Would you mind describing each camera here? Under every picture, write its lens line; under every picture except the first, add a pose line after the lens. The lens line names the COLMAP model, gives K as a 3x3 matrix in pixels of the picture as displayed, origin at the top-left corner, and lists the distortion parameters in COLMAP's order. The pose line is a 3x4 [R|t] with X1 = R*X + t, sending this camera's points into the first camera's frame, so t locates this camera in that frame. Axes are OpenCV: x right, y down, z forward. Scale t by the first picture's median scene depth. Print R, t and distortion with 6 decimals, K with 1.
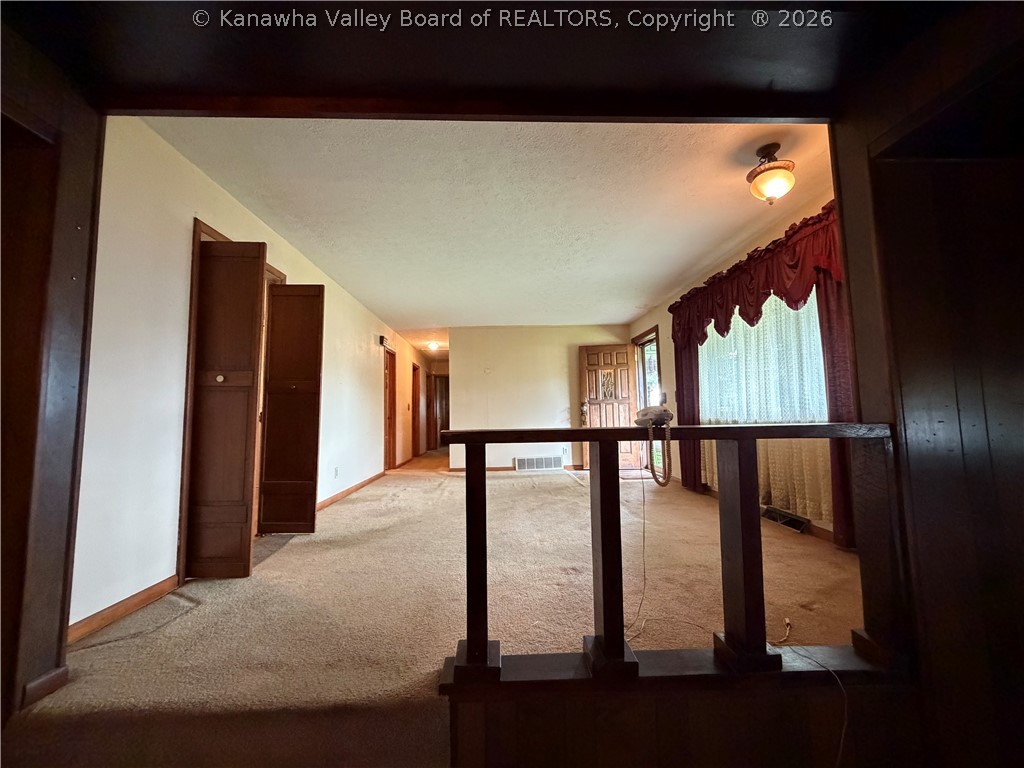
lens RADIAL K [[410.9, 0, 505.3], [0, 410.9, 384.8], [0, 0, 1]] dist [0.009717, 0.000923]
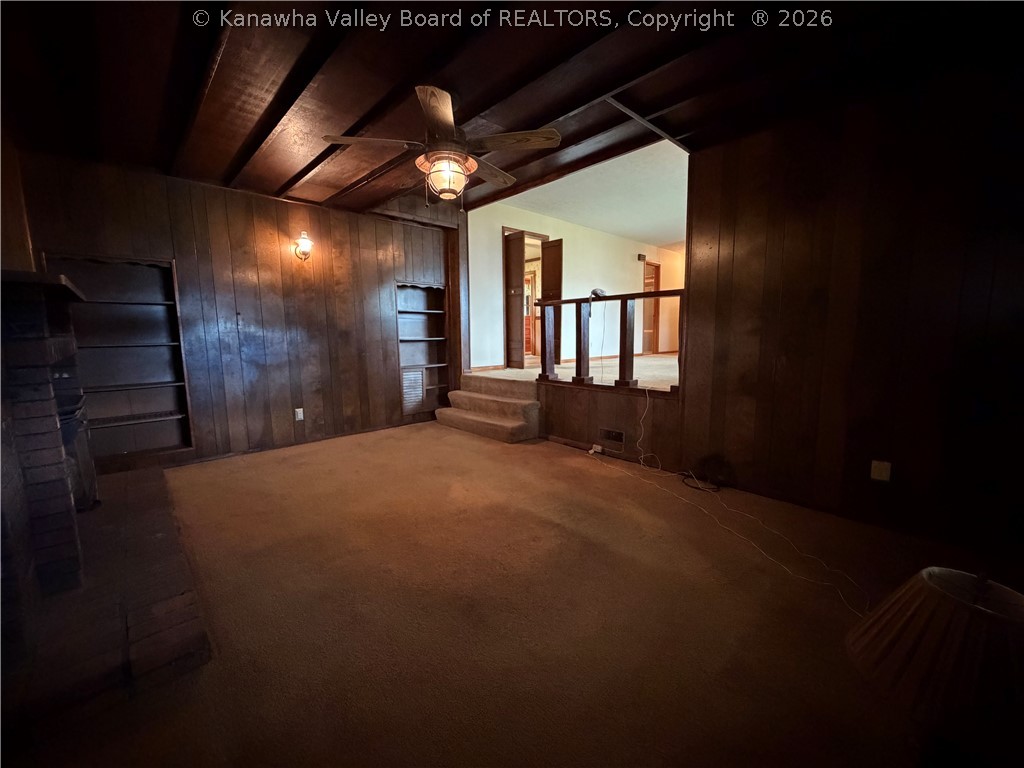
lens RADIAL K [[410.9, 0, 511.7], [0, 410.9, 383.3], [0, 0, 1]] dist [0.009717, 0.000923]
pose [[0.680474, 0.091644, -0.727019, 1.148695], [0.058819, 0.982116, 0.178853, 0.083515], [0.730407, -0.164467, 0.662915, -0.736847]]
